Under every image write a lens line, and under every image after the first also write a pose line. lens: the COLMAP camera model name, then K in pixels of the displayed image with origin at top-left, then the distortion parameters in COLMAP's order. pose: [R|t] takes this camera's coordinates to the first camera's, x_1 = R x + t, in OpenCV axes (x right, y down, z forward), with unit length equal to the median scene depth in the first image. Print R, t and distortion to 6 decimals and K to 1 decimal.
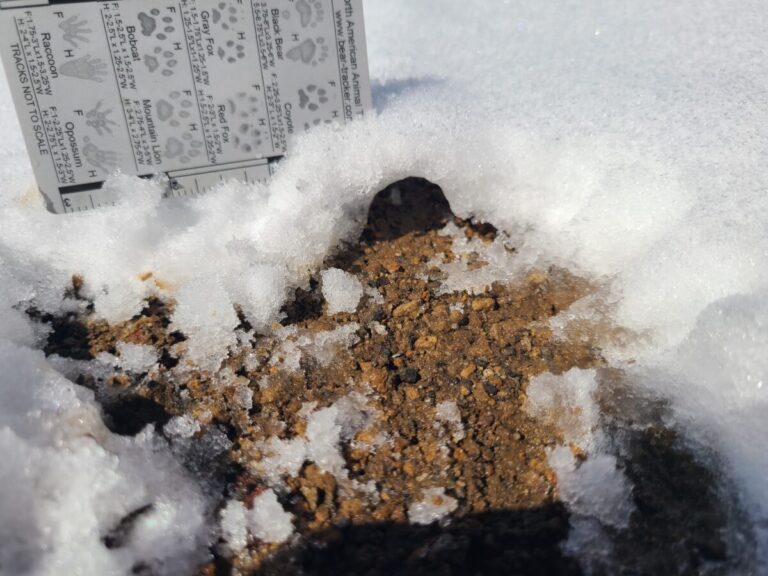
lens RADIAL K [[643.6, 0, 384.0], [0, 643.6, 288.0], [0, 0, 1]] dist [0.001126, 0.000619]
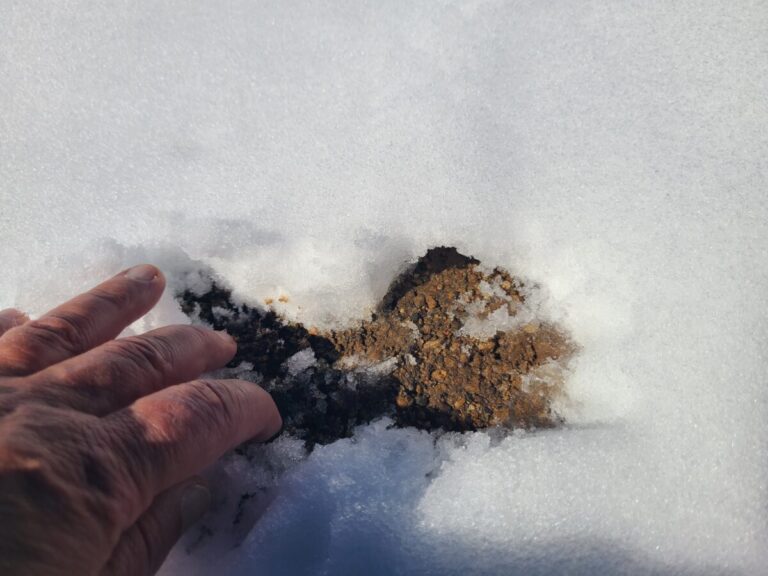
lens RADIAL K [[643.6, 0, 384.0], [0, 643.6, 288.0], [0, 0, 1]] dist [0.001126, 0.000619]
pose [[0.975841, 0.144531, -0.163846, 0.149757], [-0.066394, 0.910632, 0.407849, -0.687149], [0.208150, -0.387117, 0.898228, -0.319729]]
